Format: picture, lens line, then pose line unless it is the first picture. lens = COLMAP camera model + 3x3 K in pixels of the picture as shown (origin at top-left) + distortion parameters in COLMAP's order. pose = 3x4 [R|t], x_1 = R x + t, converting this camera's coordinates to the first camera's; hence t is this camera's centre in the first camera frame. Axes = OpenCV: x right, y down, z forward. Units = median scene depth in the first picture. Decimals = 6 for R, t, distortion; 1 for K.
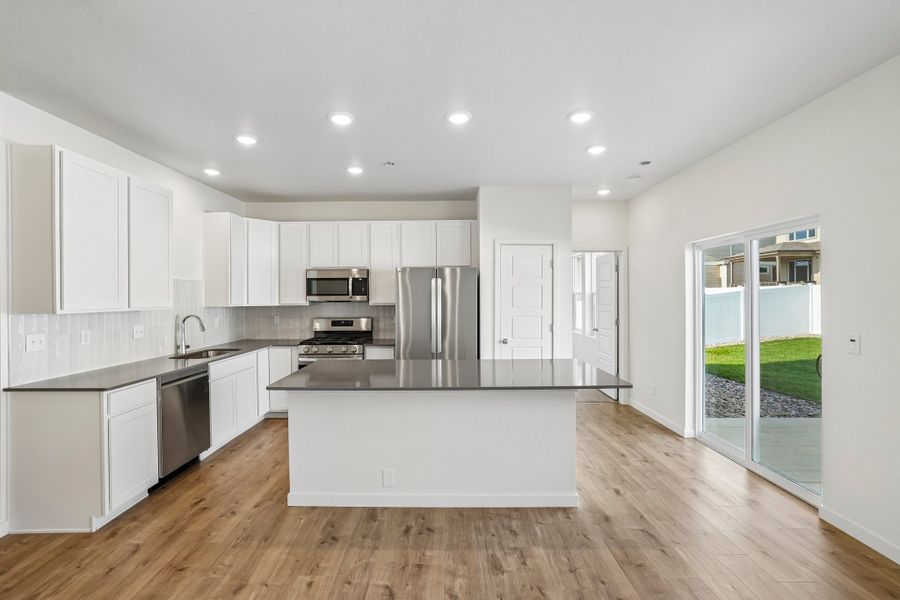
lens RADIAL K [[400.1, 0, 445.4], [0, 400.1, 300.1], [0, 0, 1]] dist [-0.026281, 0.006144]
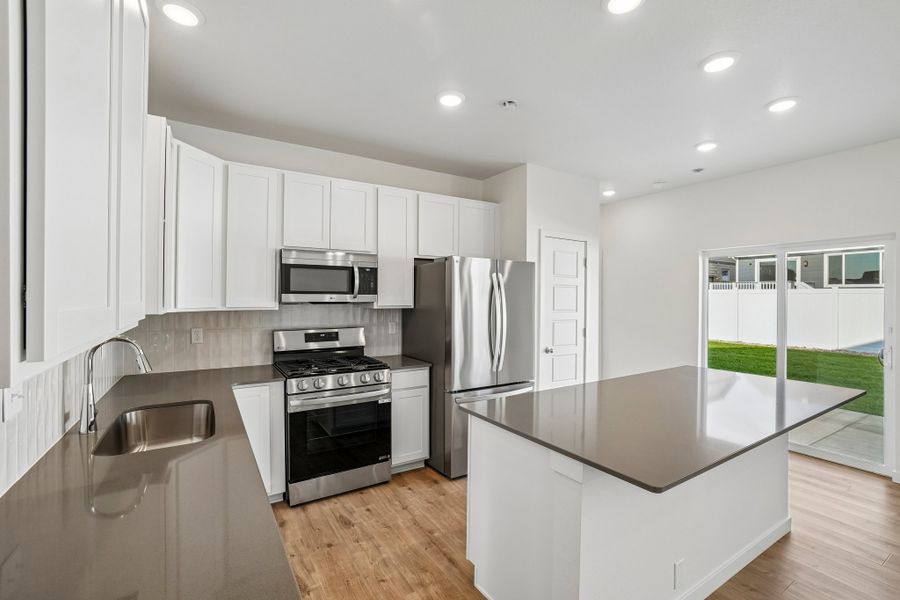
lens RADIAL K [[400.1, 0, 447.2], [0, 400.1, 300.8], [0, 0, 1]] dist [-0.026281, 0.006144]
pose [[0.842800, 0.002565, 0.538220, -0.511548], [-0.009092, 0.999914, 0.009472, -0.008690], [-0.538149, -0.012877, 0.842751, 0.410514]]
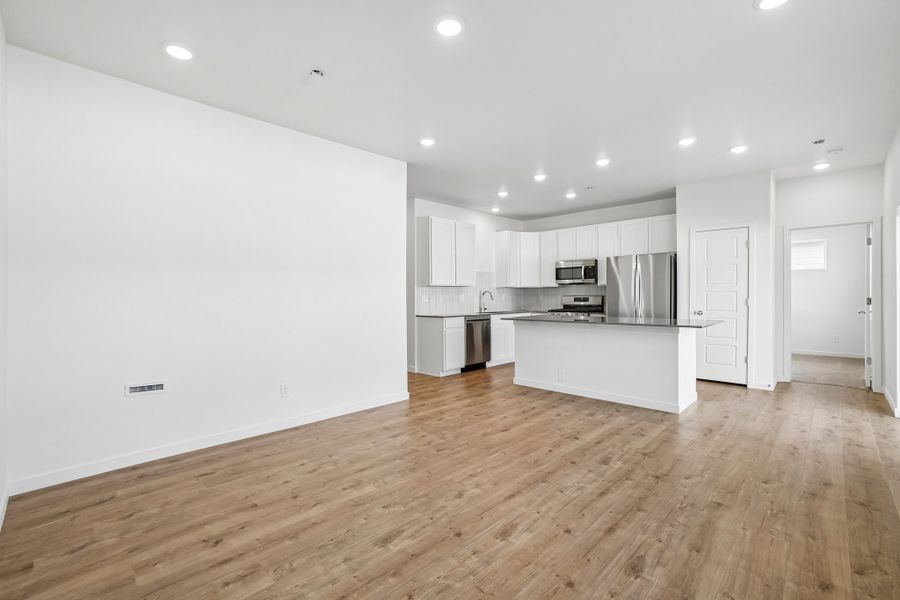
lens RADIAL K [[404.1, 0, 458.6], [0, 404.1, 301.5], [0, 0, 1]] dist [-0.001139, 0.004947]
pose [[0.731346, 0.008095, -0.681958, 0.463205], [-0.000748, 0.999938, 0.011067, 0.059036], [0.682006, -0.007584, 0.731308, -0.387878]]
